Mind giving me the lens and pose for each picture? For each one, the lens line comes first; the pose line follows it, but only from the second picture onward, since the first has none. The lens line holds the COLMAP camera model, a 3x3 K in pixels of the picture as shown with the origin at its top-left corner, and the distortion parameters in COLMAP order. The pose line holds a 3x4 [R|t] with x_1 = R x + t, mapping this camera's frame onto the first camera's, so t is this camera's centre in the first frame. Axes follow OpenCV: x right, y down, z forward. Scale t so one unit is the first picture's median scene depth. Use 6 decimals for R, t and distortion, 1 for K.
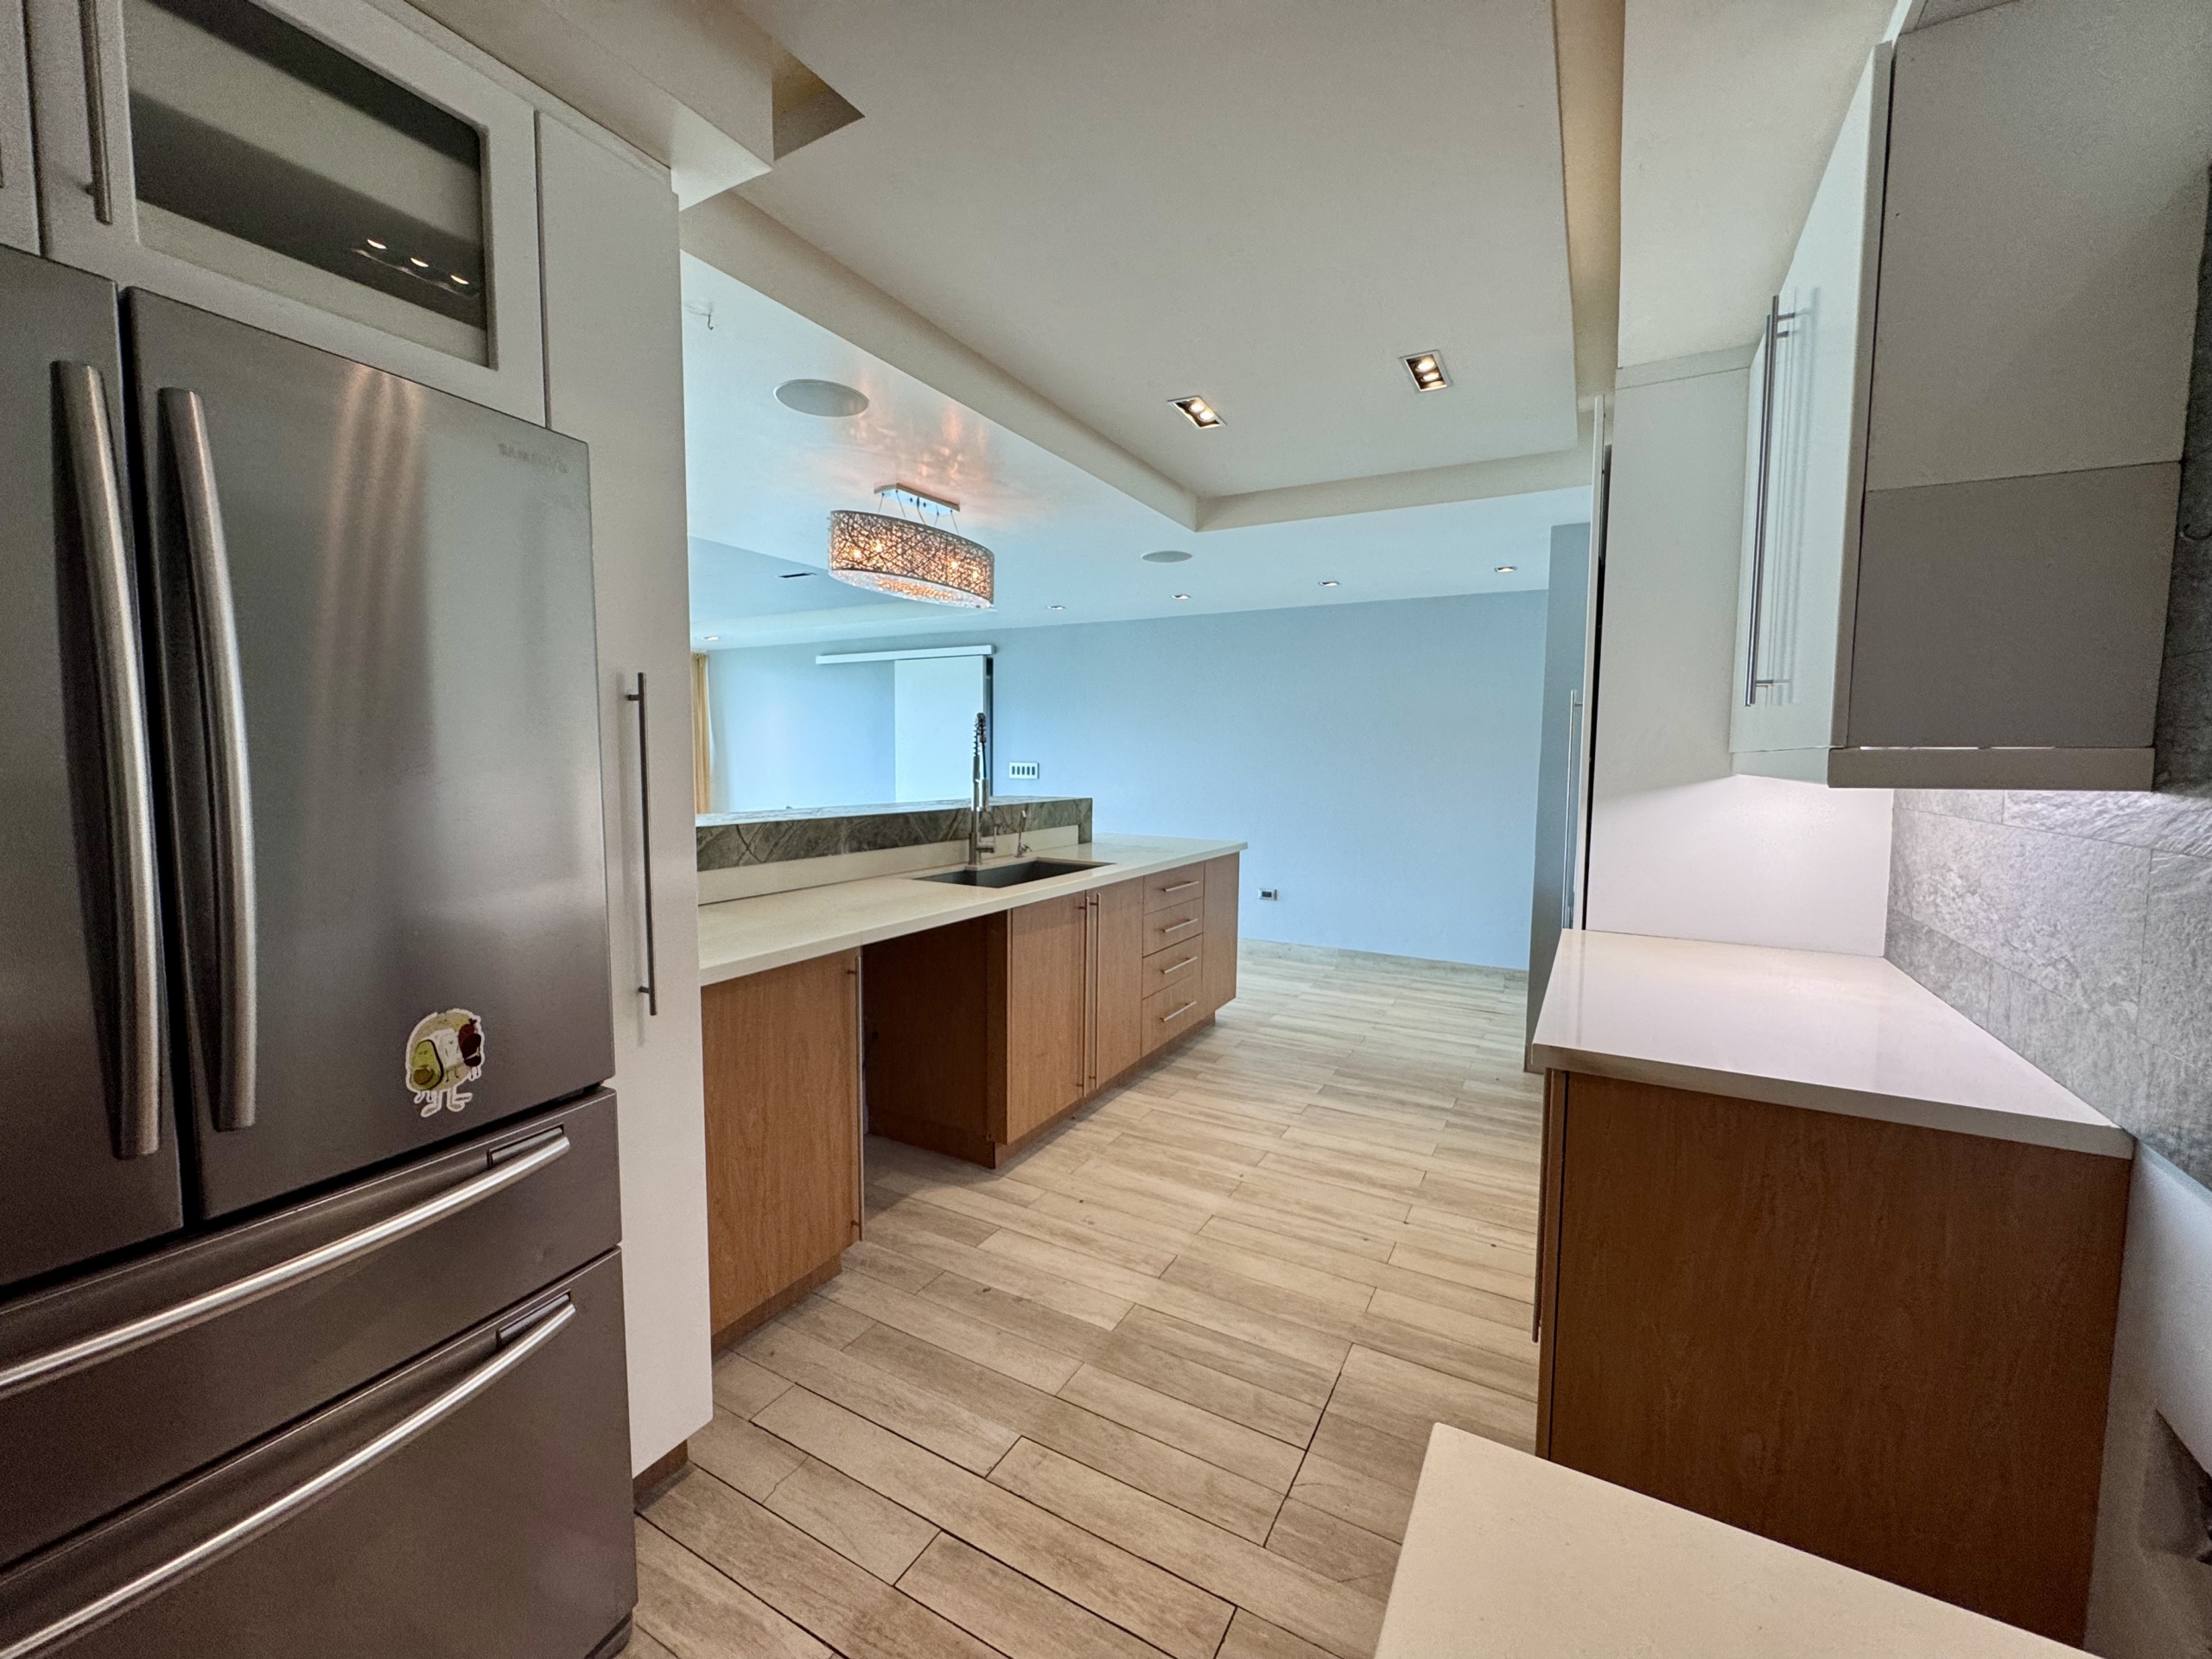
lens RADIAL K [[877.5, 0, 1102.9], [0, 877.5, 822.6], [0, 0, 1]] dist [-0.001688, 0.000054]
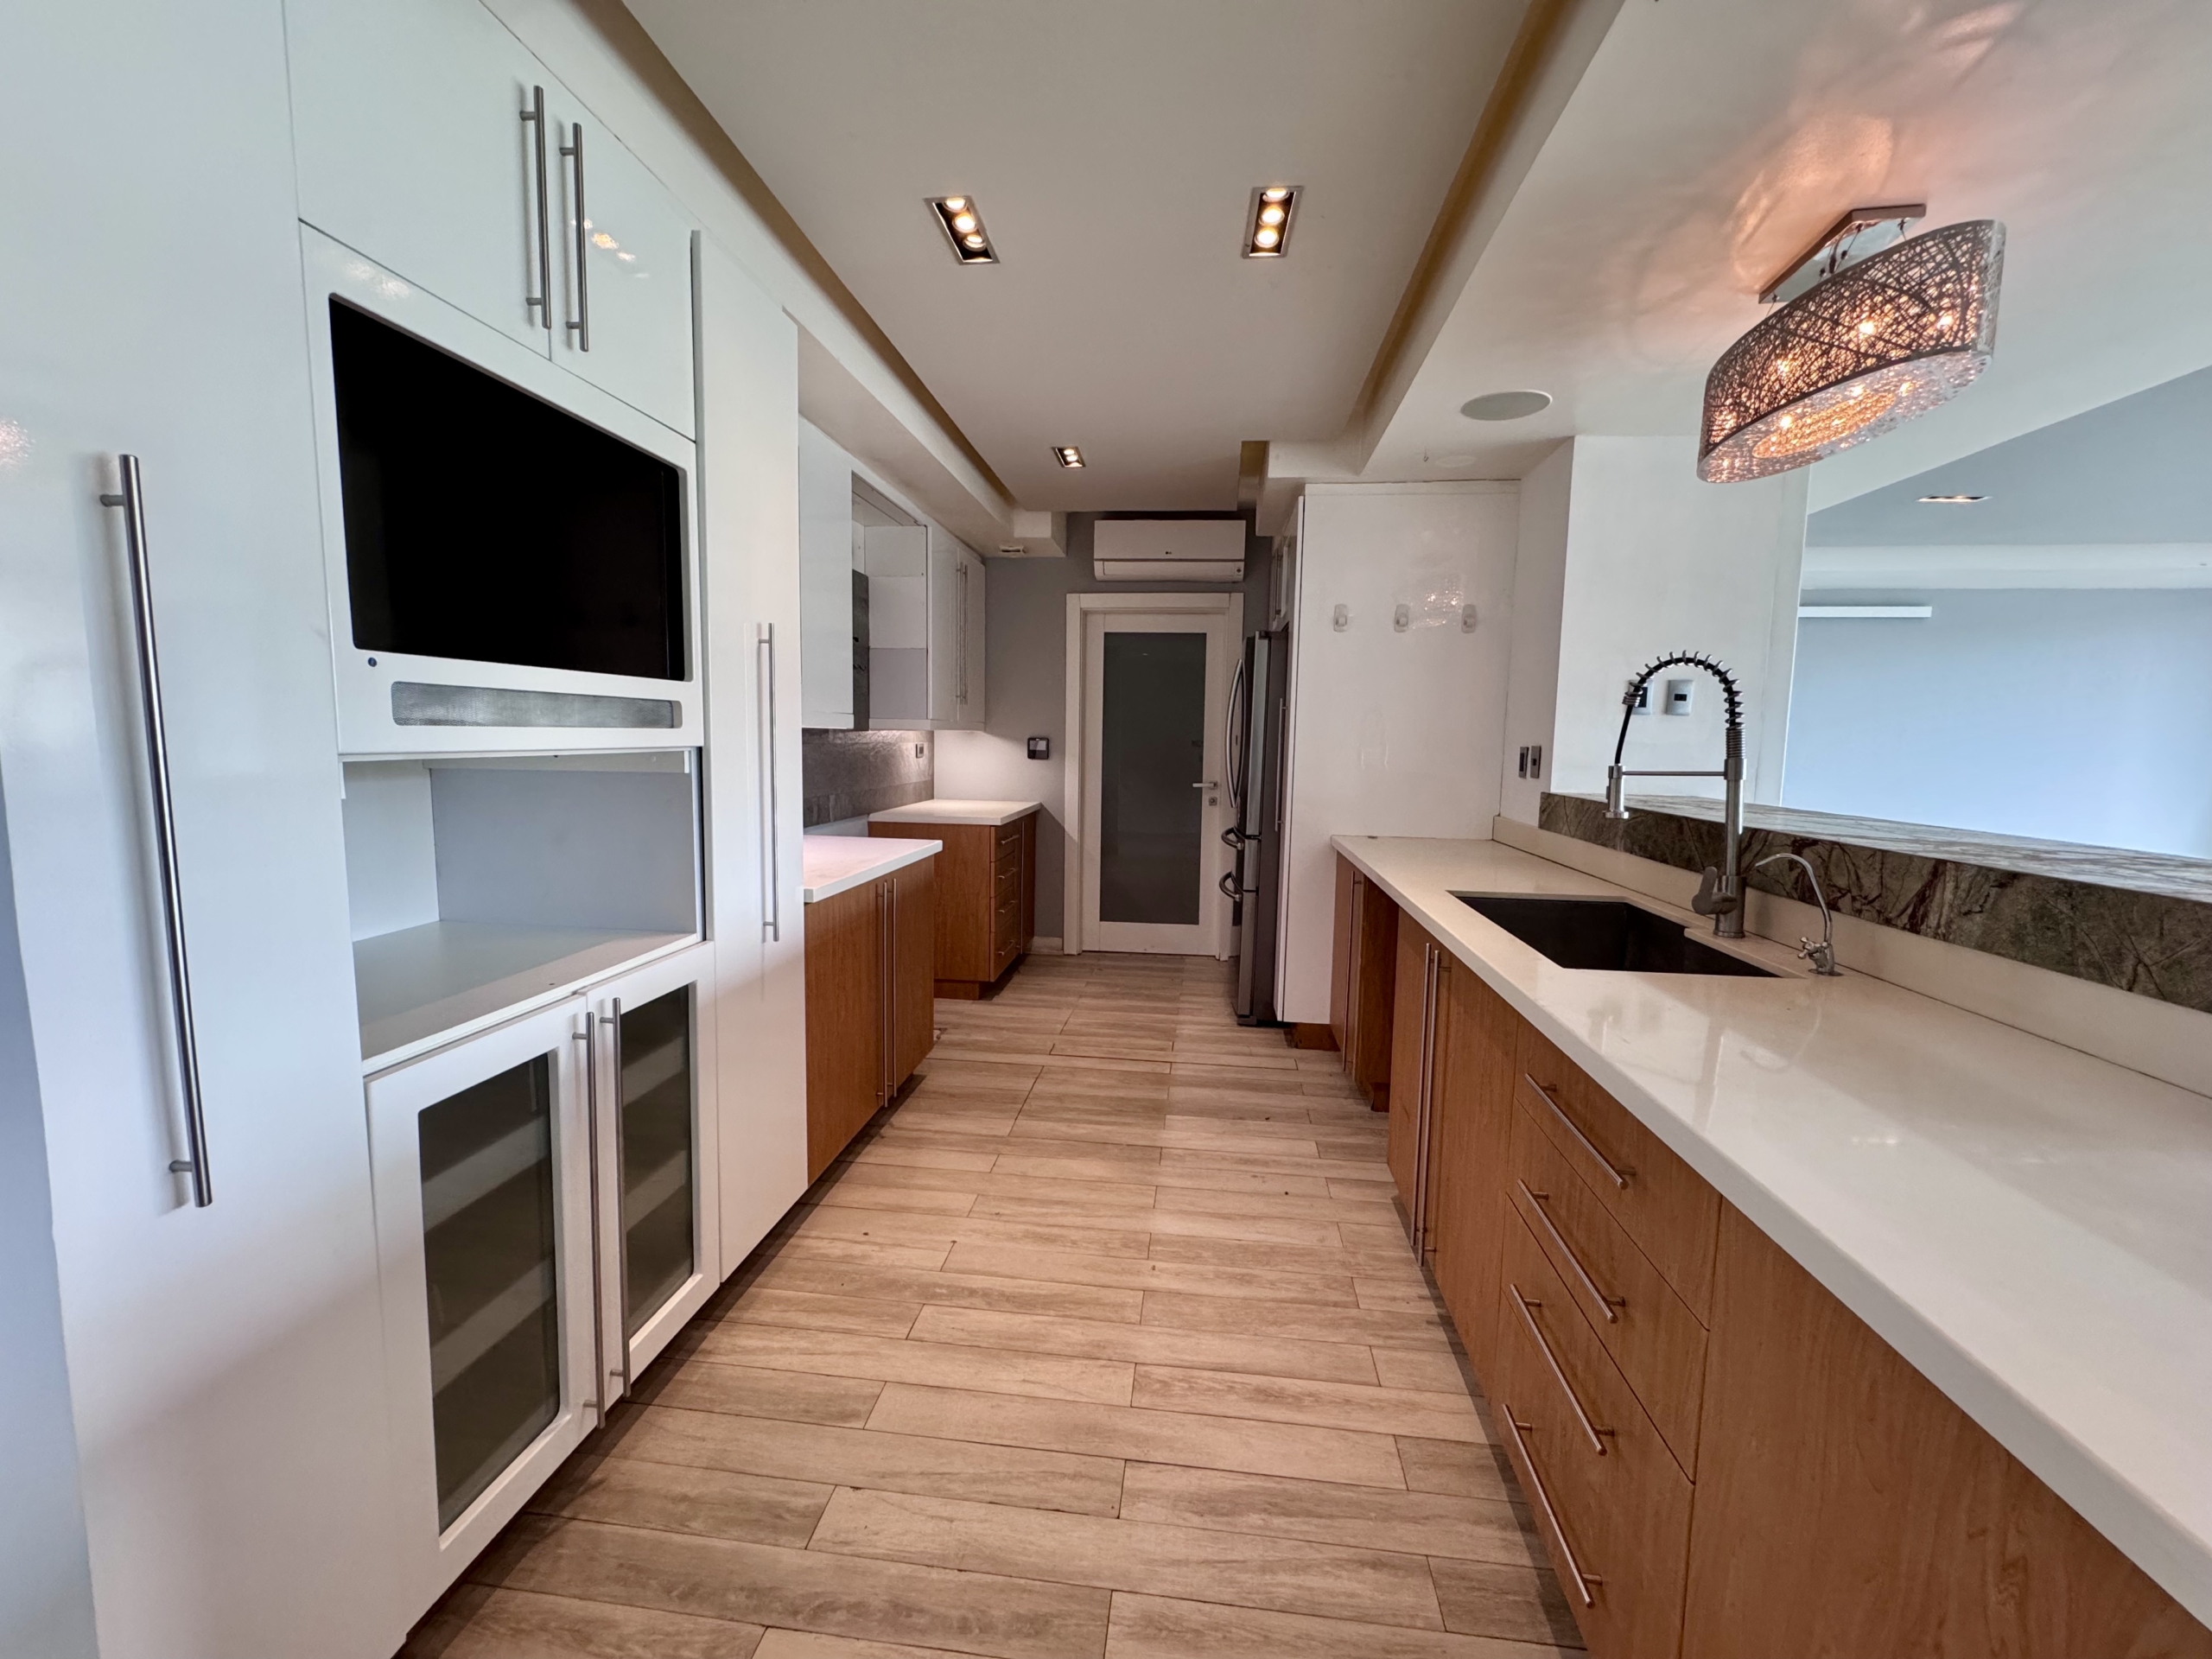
lens RADIAL K [[877.5, 0, 1102.9], [0, 877.5, 822.6], [0, 0, 1]] dist [-0.001688, 0.000054]
pose [[-0.922216, 0.009345, -0.386563, 0.511390], [-0.058291, 0.984924, 0.162872, -0.104970], [0.382257, 0.172737, -0.907768, 1.678527]]
